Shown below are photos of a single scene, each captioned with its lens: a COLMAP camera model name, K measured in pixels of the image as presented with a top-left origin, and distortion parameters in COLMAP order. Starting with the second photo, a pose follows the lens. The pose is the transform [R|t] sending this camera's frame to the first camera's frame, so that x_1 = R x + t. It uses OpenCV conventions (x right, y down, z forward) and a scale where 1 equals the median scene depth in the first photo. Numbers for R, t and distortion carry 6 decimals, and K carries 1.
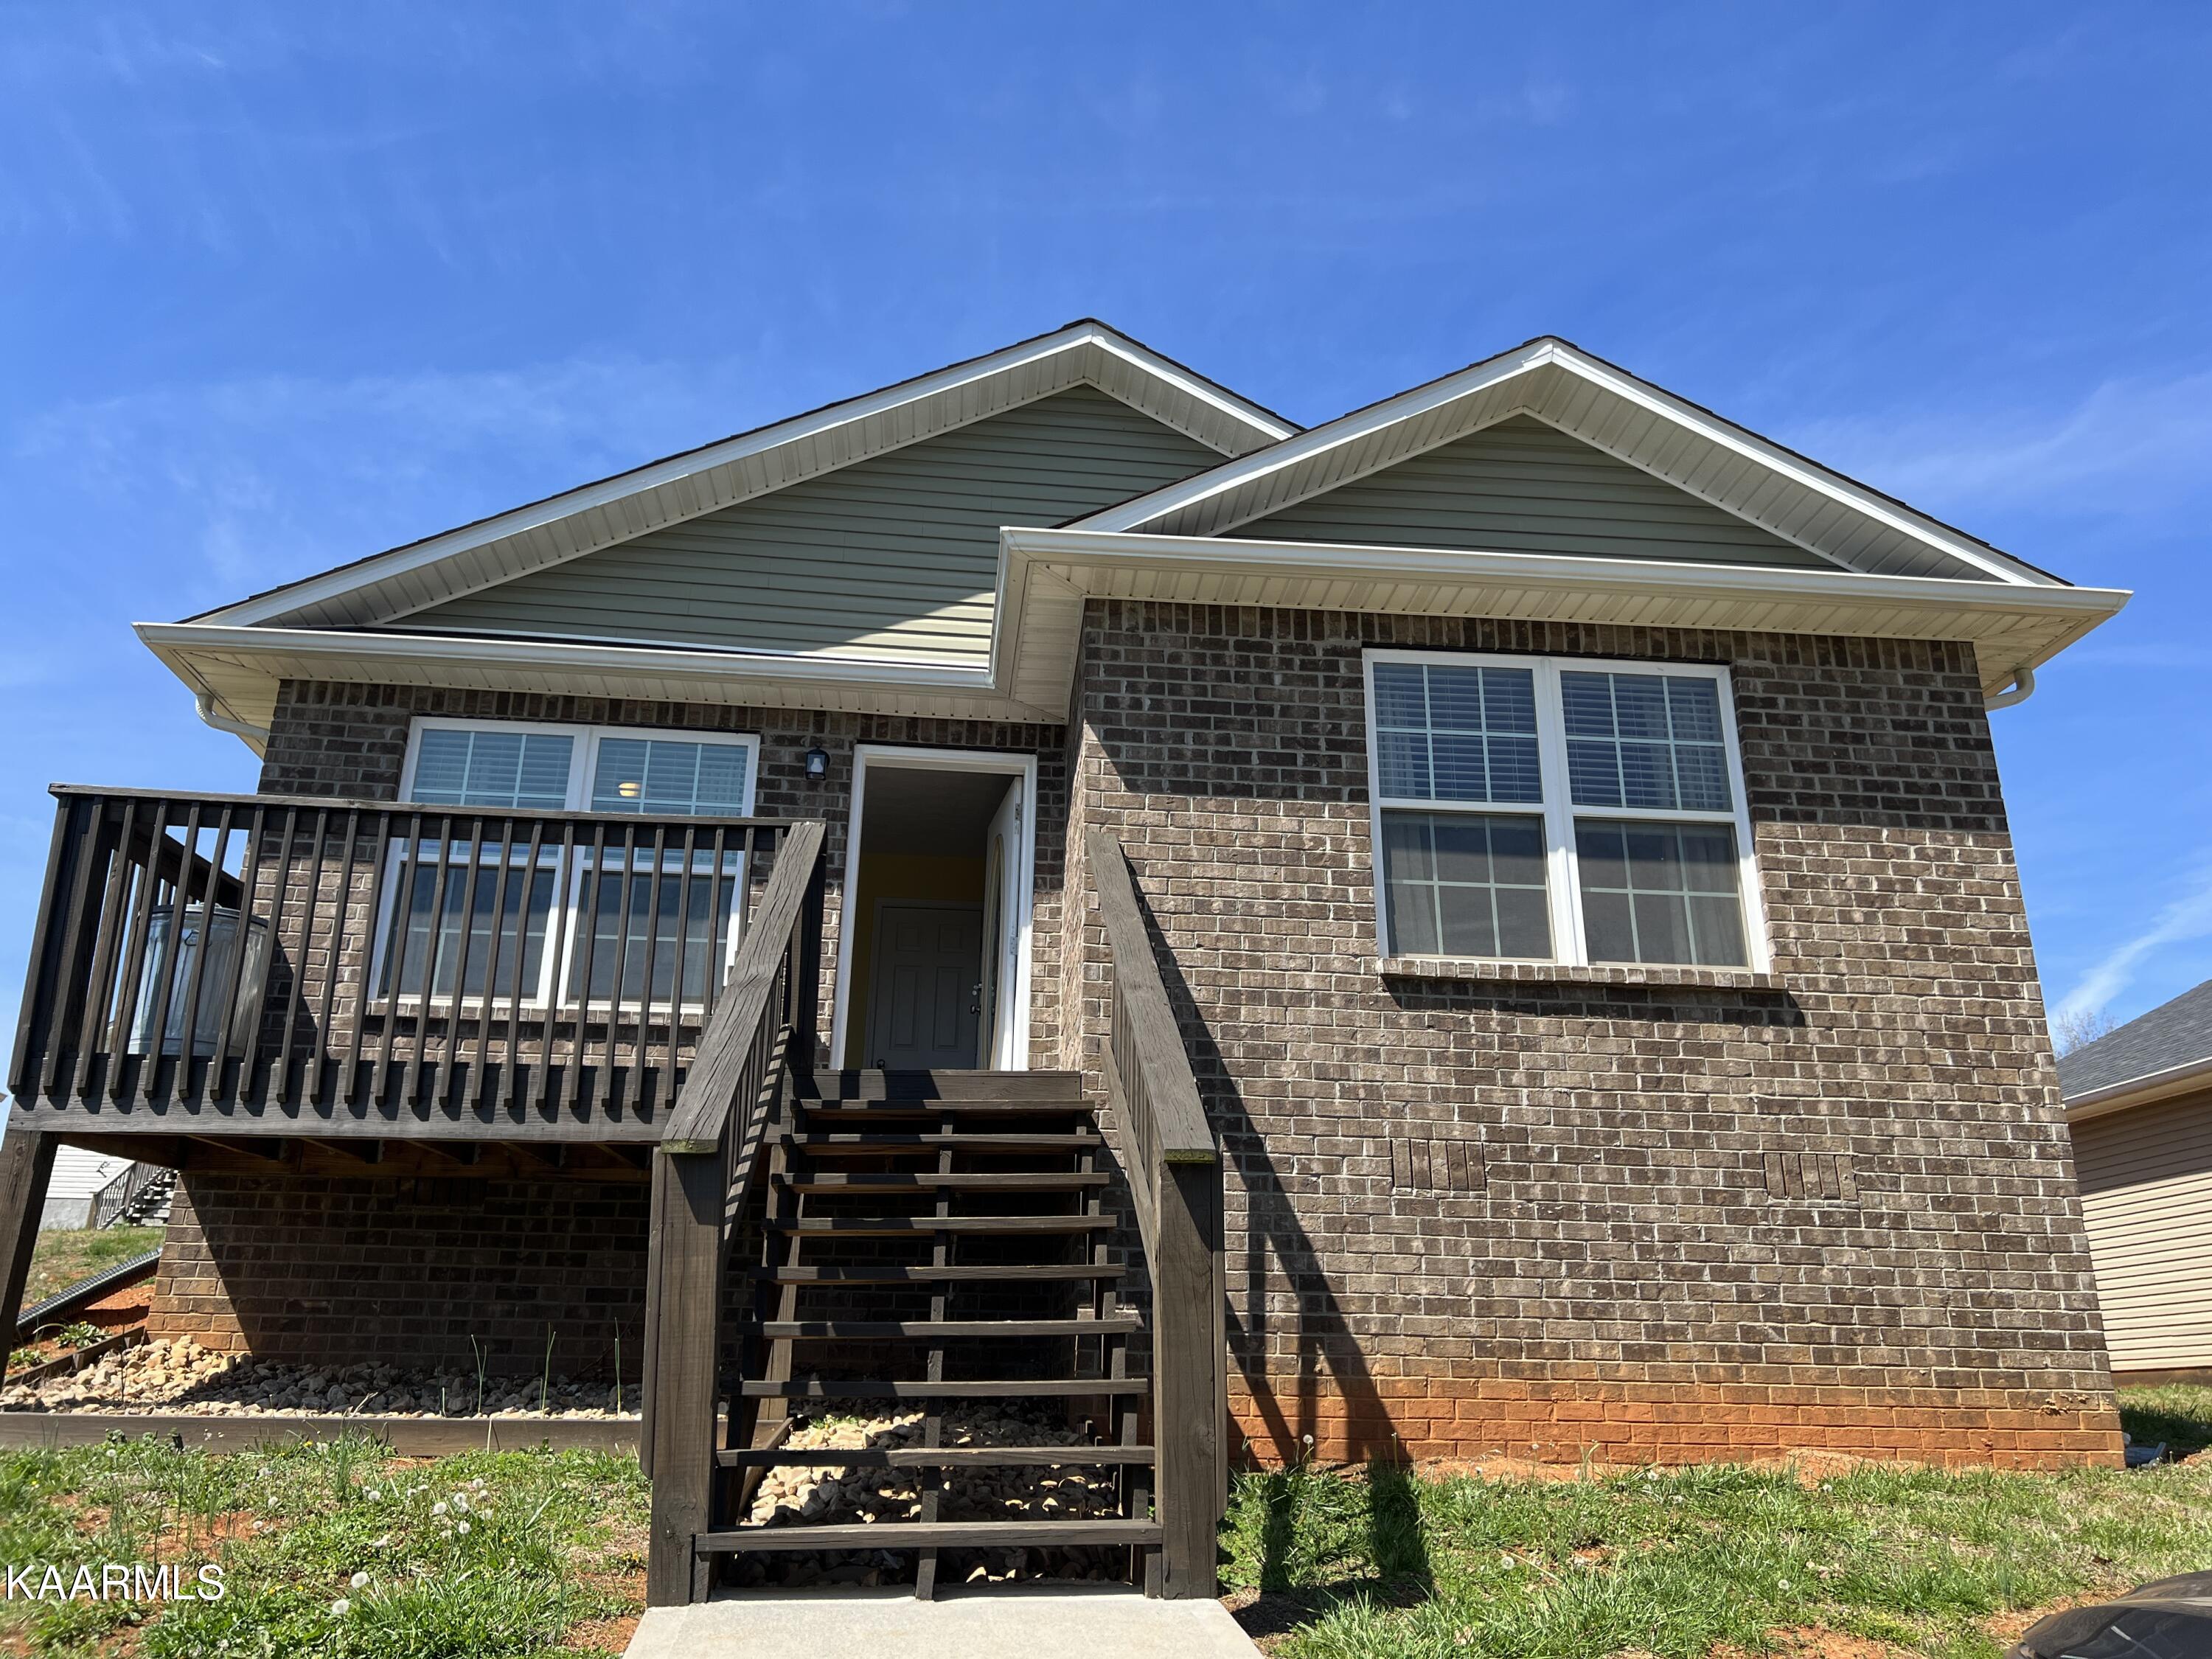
lens RADIAL K [[1635.4, 0, 1106.0], [0, 1635.4, 829.5], [0, 0, 1]] dist [0.023834, -0.004144]
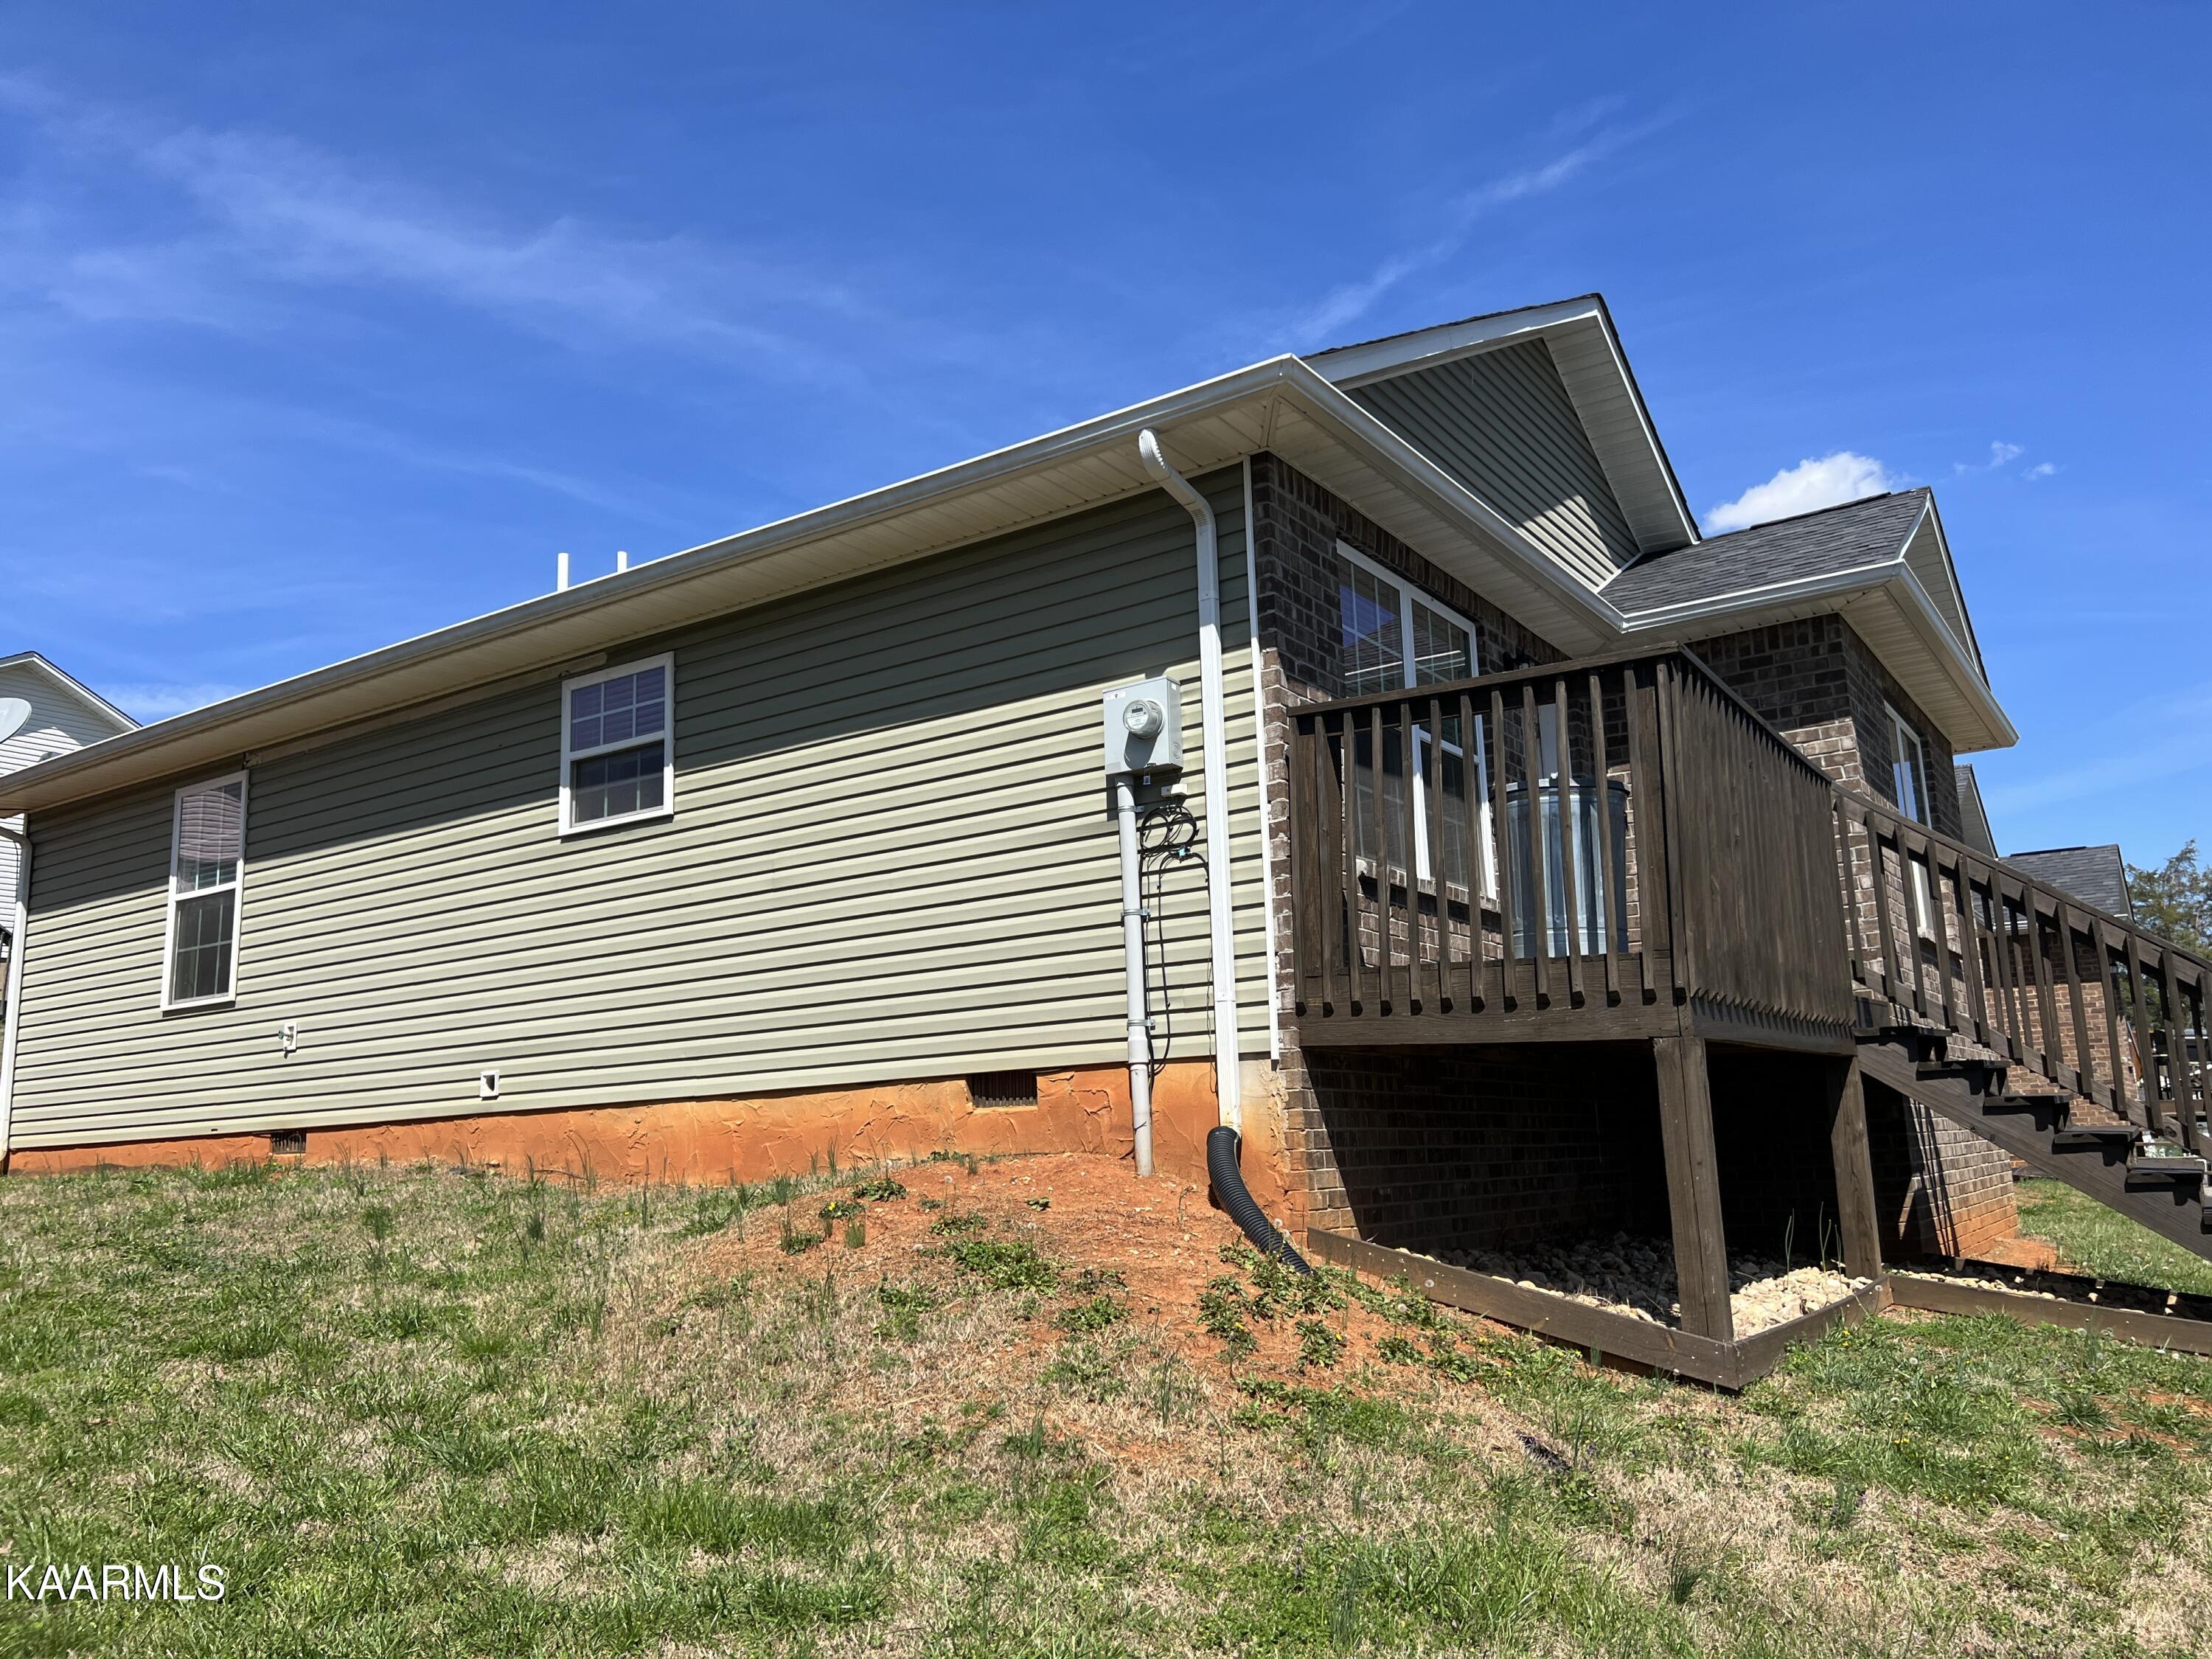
lens RADIAL K [[1671.2, 0, 1070.3], [0, 1671.2, 823.0], [0, 0, 1]] dist [0.081254, -0.083937]
pose [[0.650916, 0.115438, 0.750322, -1.353732], [-0.218662, 0.974993, 0.039689, 0.089864], [-0.726977, -0.189901, 0.659881, 0.557345]]
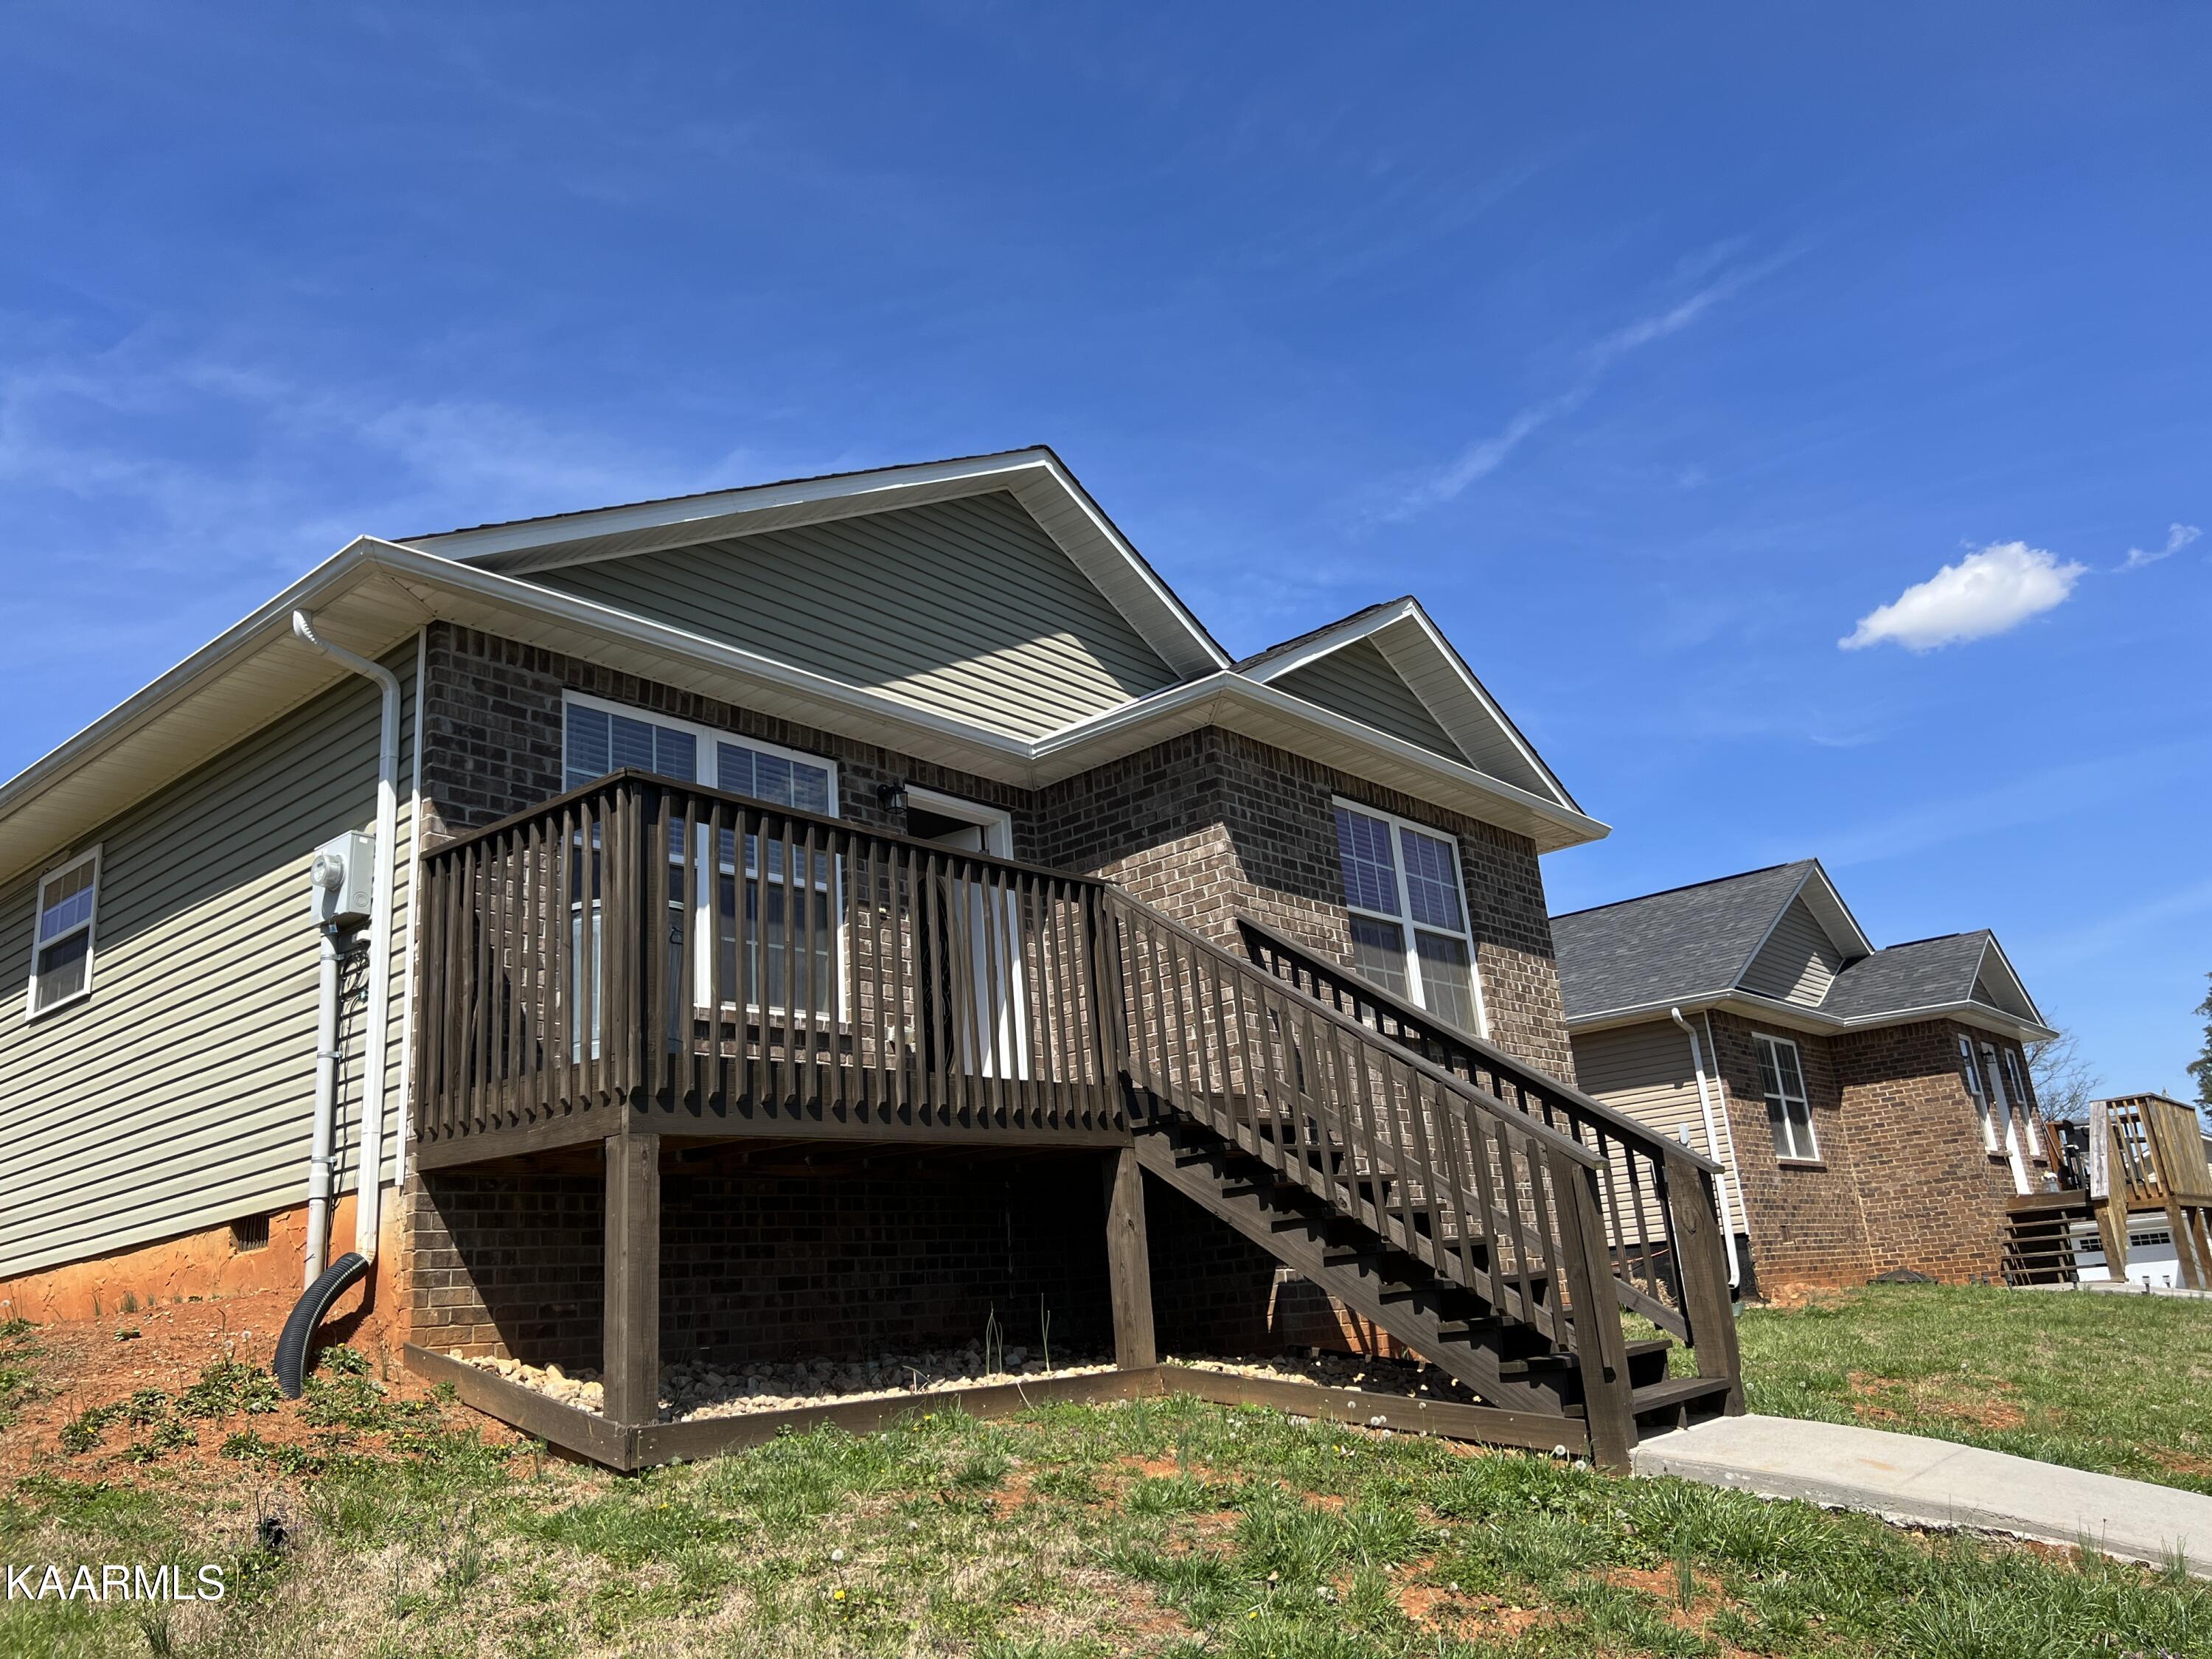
lens RADIAL K [[1643.3, 0, 1106.6], [0, 1643.3, 833.5], [0, 0, 1]] dist [0.067774, -0.075878]
pose [[0.719554, 0.132064, 0.681763, -0.968782], [-0.147770, 0.988384, -0.035498, 0.001783], [-0.678532, -0.075201, 0.730711, 0.098682]]
